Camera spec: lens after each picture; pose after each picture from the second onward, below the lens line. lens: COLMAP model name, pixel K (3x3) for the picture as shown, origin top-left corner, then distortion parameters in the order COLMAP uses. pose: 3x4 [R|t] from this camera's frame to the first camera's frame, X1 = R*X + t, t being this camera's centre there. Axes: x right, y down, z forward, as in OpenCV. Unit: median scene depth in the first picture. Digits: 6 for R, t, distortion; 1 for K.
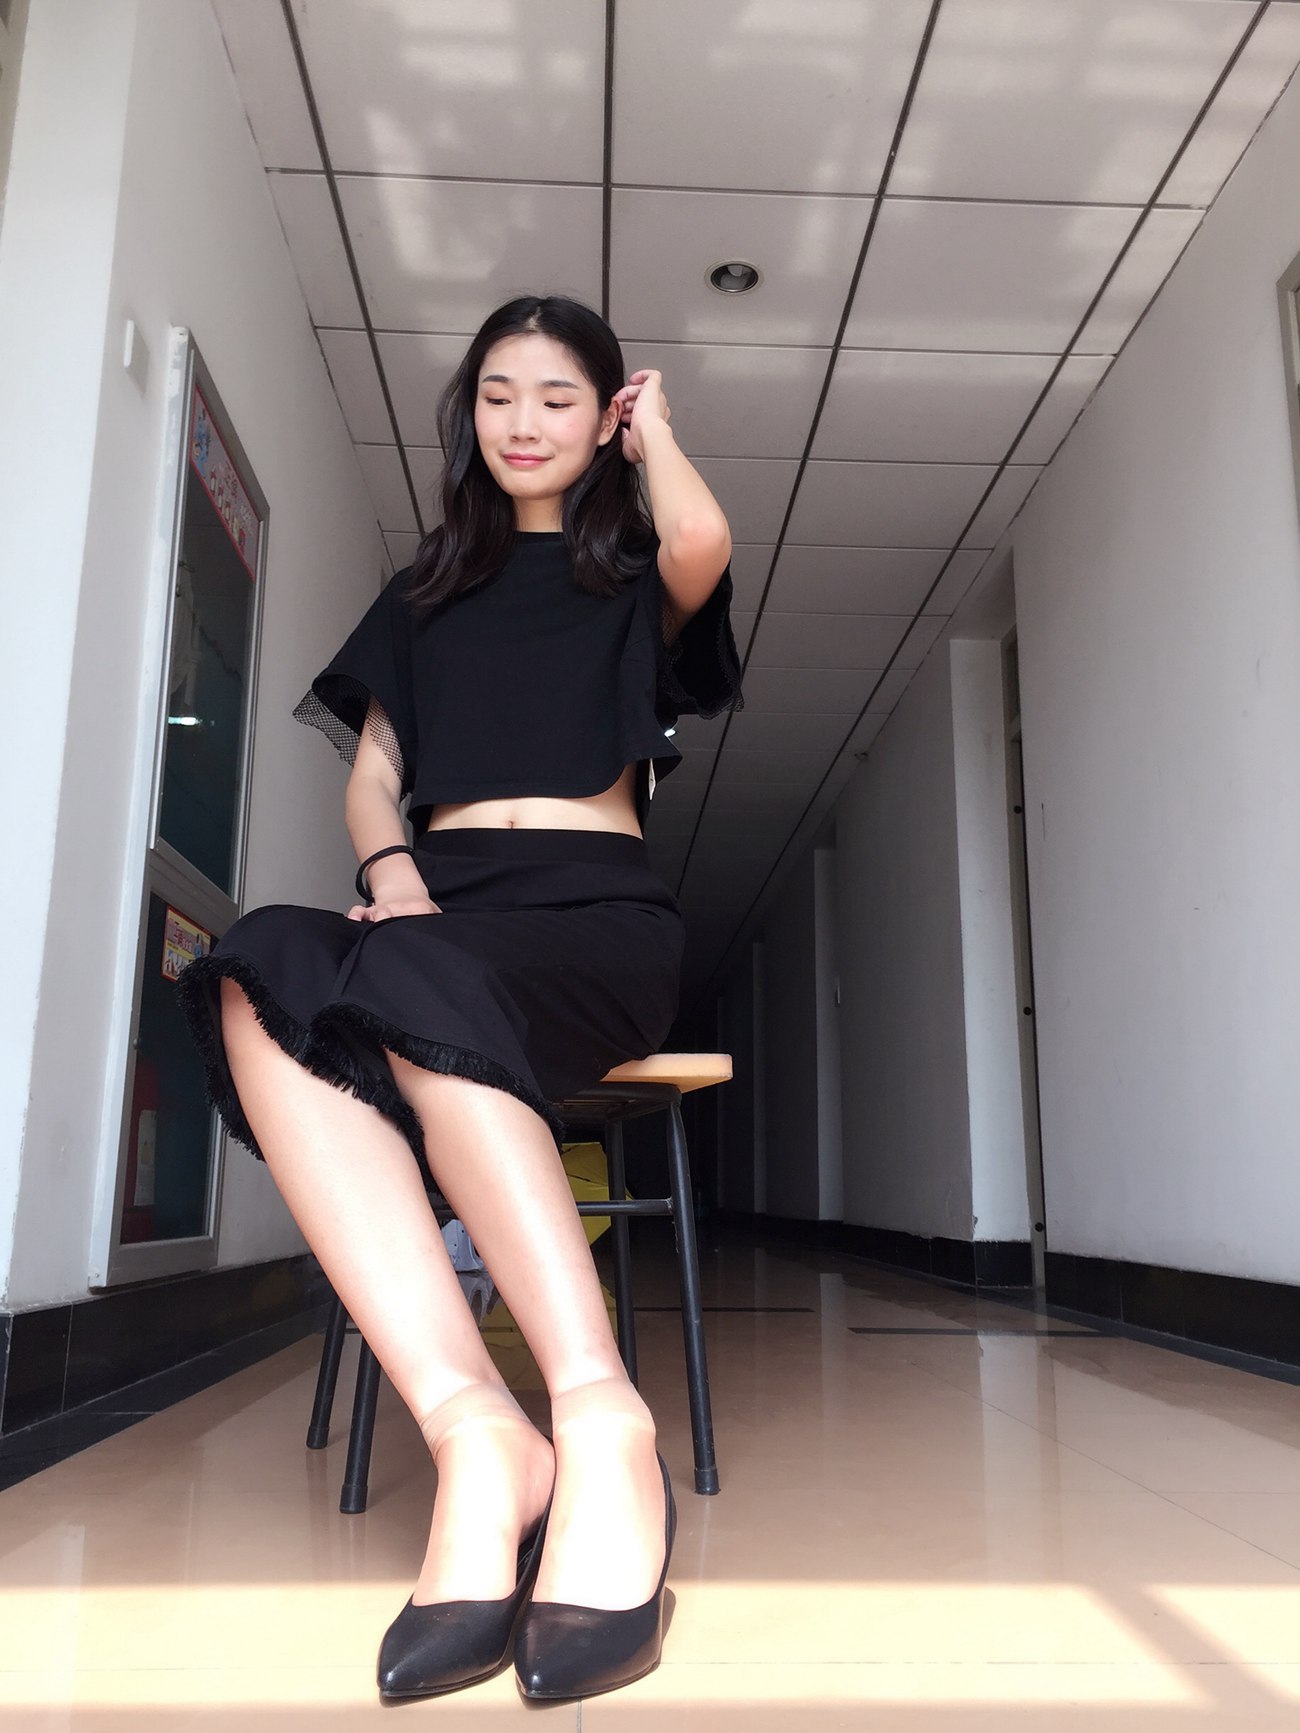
lens RADIAL K [[1478.2, 0, 671.8], [0, 1478.2, 851.5], [0, 0, 1]] dist [0.083813, -0.119815]
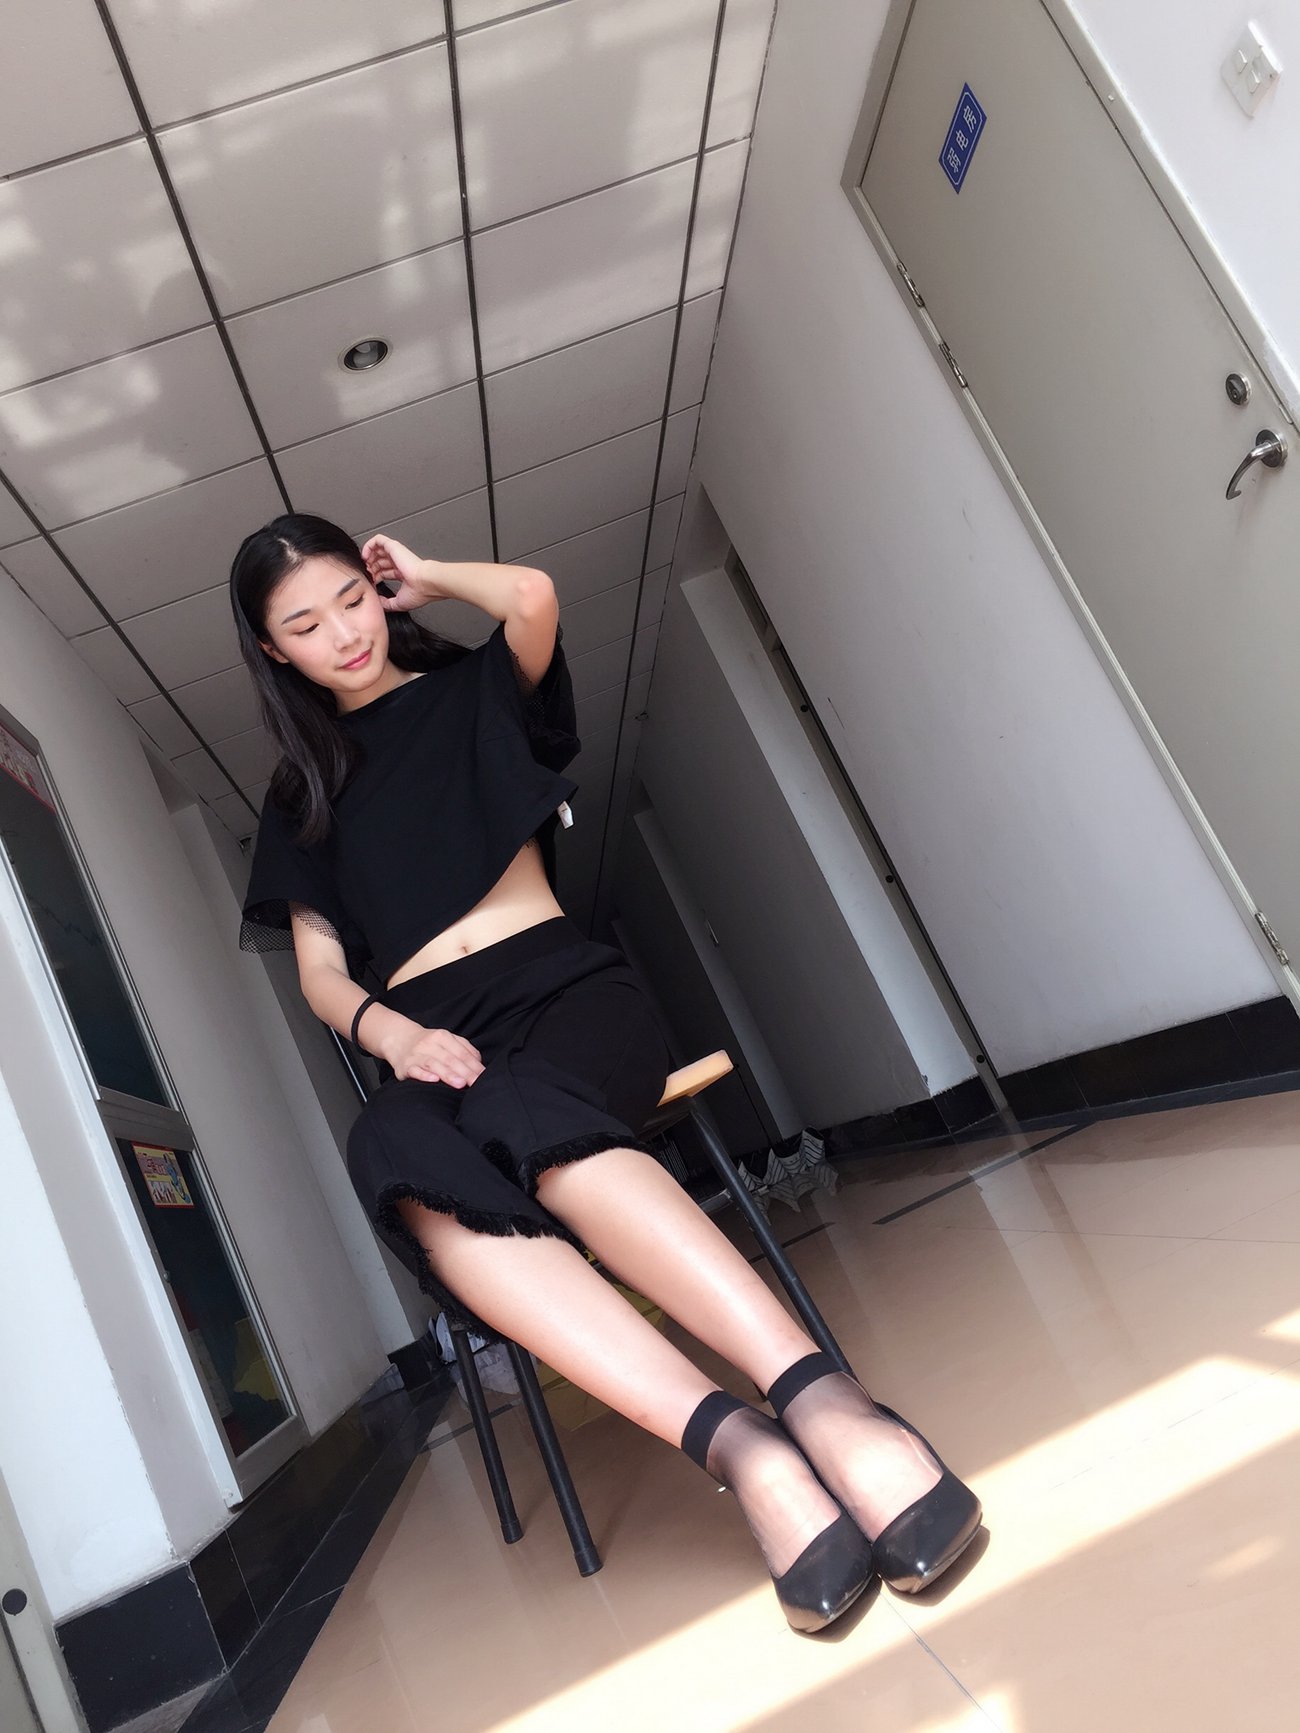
lens RADIAL K [[1478.2, 0, 661.4], [0, 1478.2, 844.2], [0, 0, 1]] dist [0.083813, -0.119815]
pose [[0.905501, -0.408274, 0.115675, -0.033568], [0.406996, 0.912738, 0.035549, -0.030779], [-0.120095, 0.014889, 0.992651, -0.052603]]
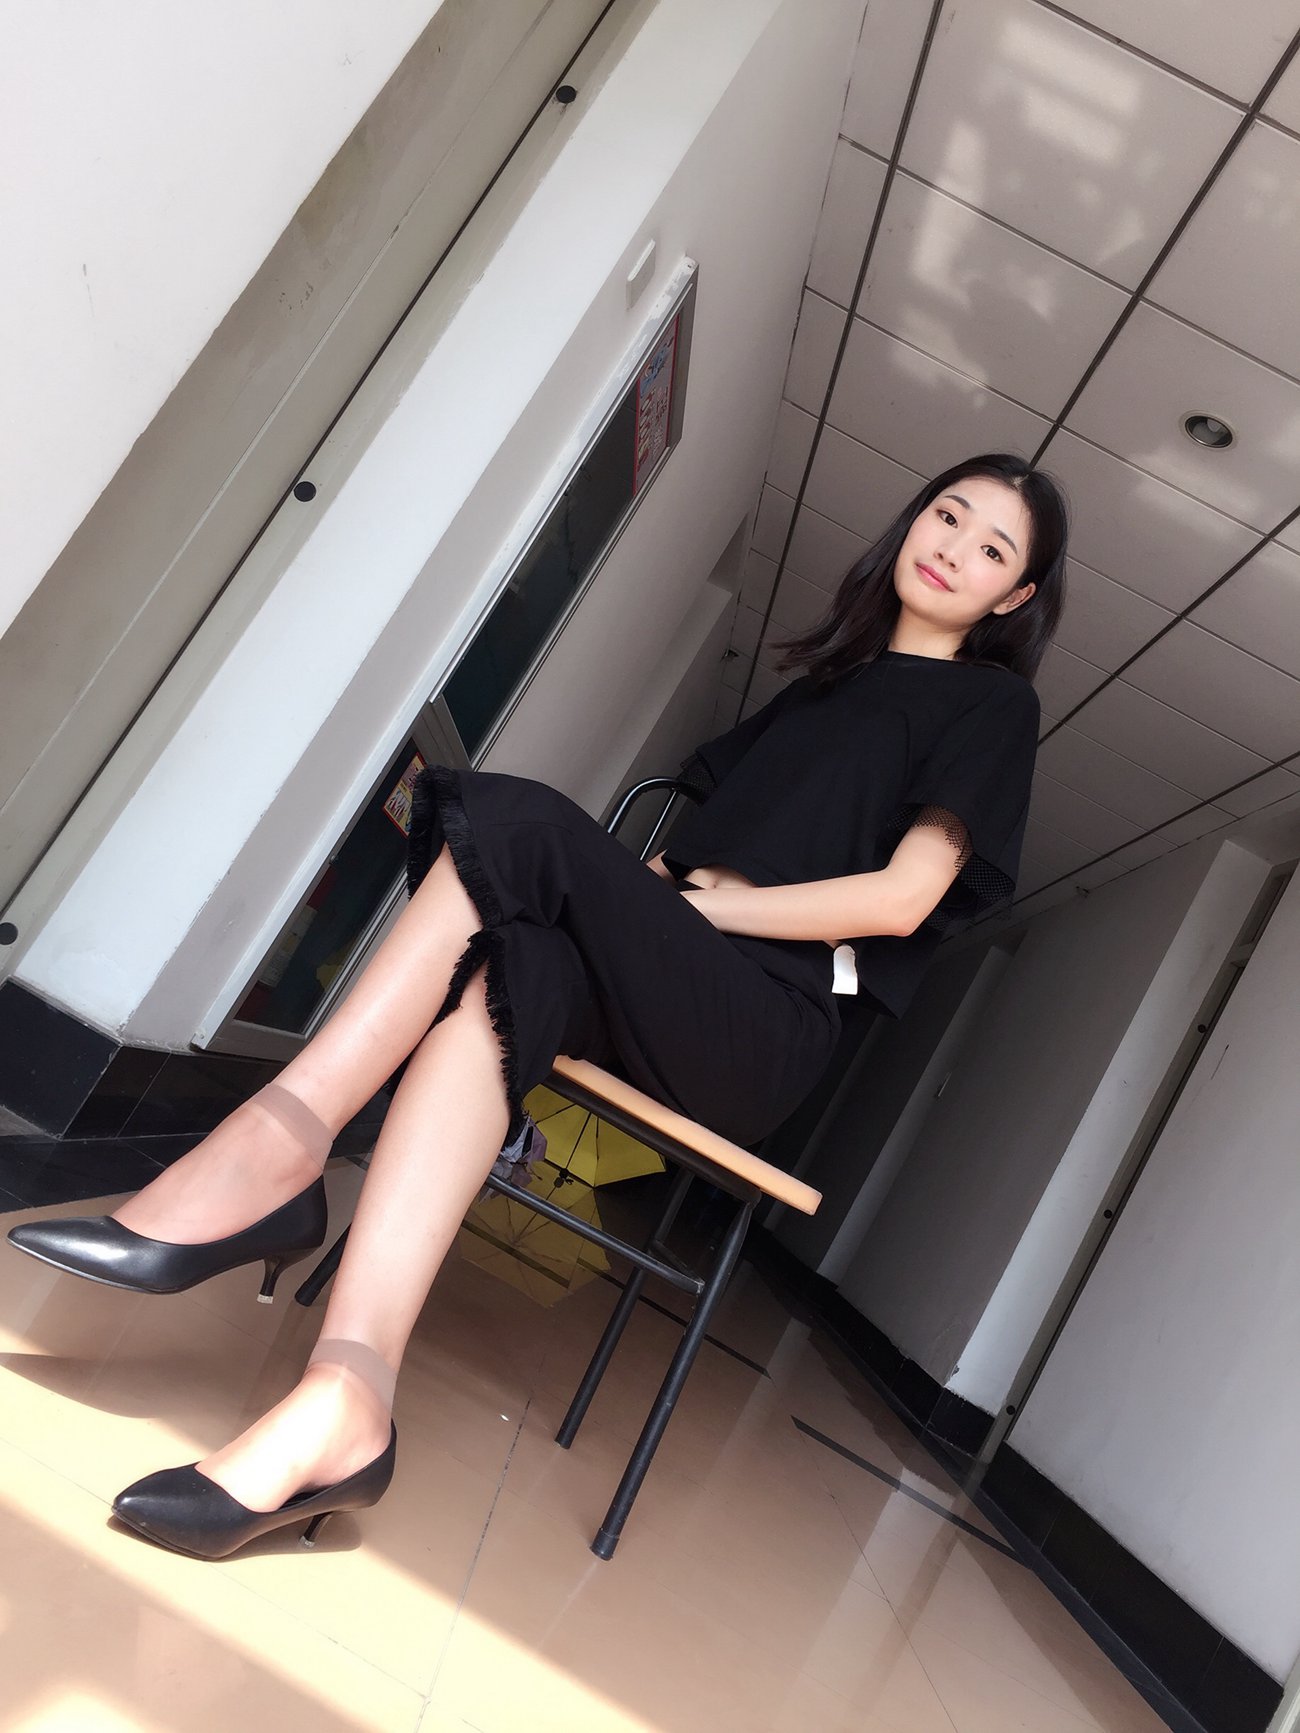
lens RADIAL K [[1478.2, 0, 679.9], [0, 1478.2, 845.5], [0, 0, 1]] dist [0.083813, -0.119815]
pose [[0.870002, 0.480953, -0.108539, -0.024738], [-0.477562, 0.876744, 0.057052, -0.042190], [0.122600, 0.002199, 0.992454, -0.012893]]
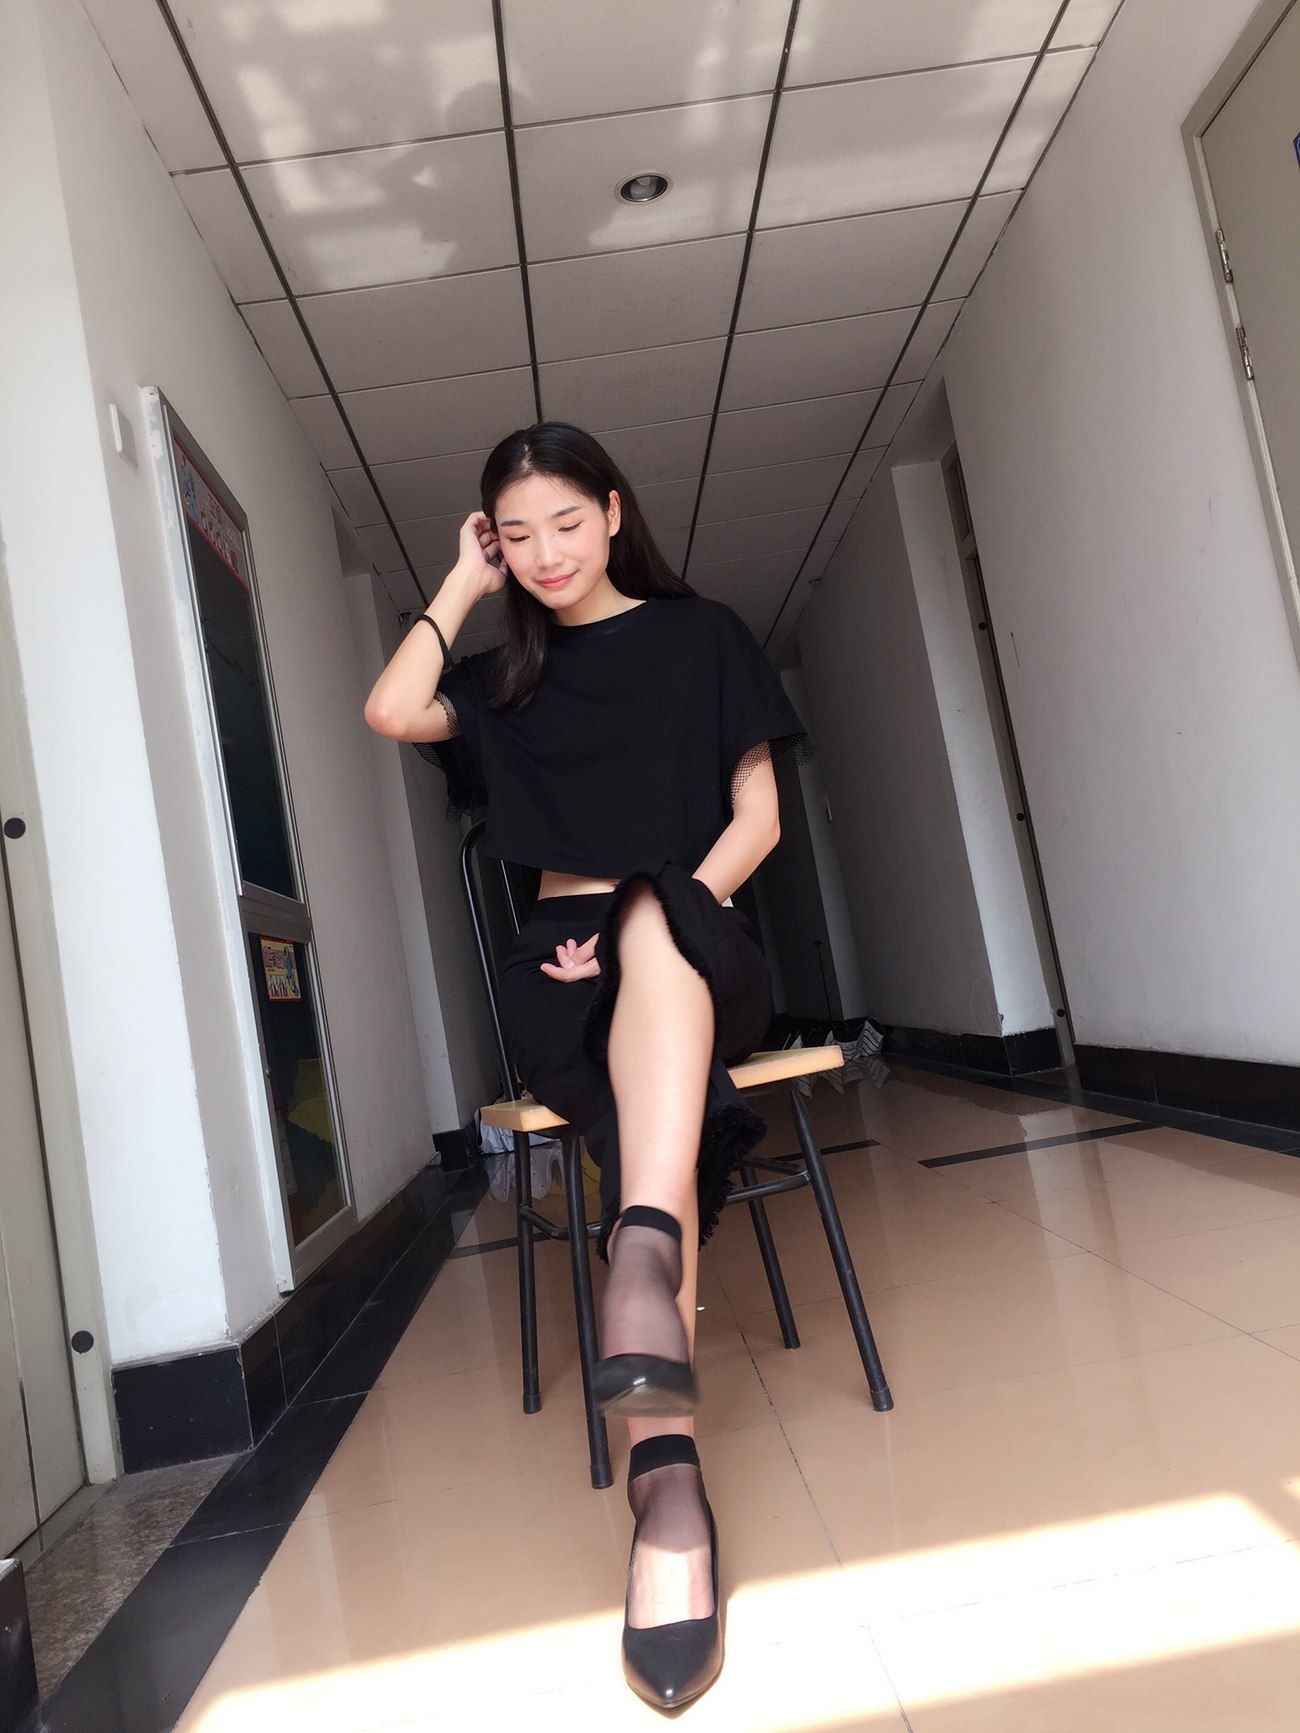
lens RADIAL K [[1478.2, 0, 664.2], [0, 1478.2, 839.1], [0, 0, 1]] dist [0.083813, -0.119815]
pose [[0.983656, -0.179713, 0.011172, -0.037770], [0.176730, 0.975481, 0.131160, -0.095701], [-0.034470, -0.127042, 0.991298, -0.057219]]
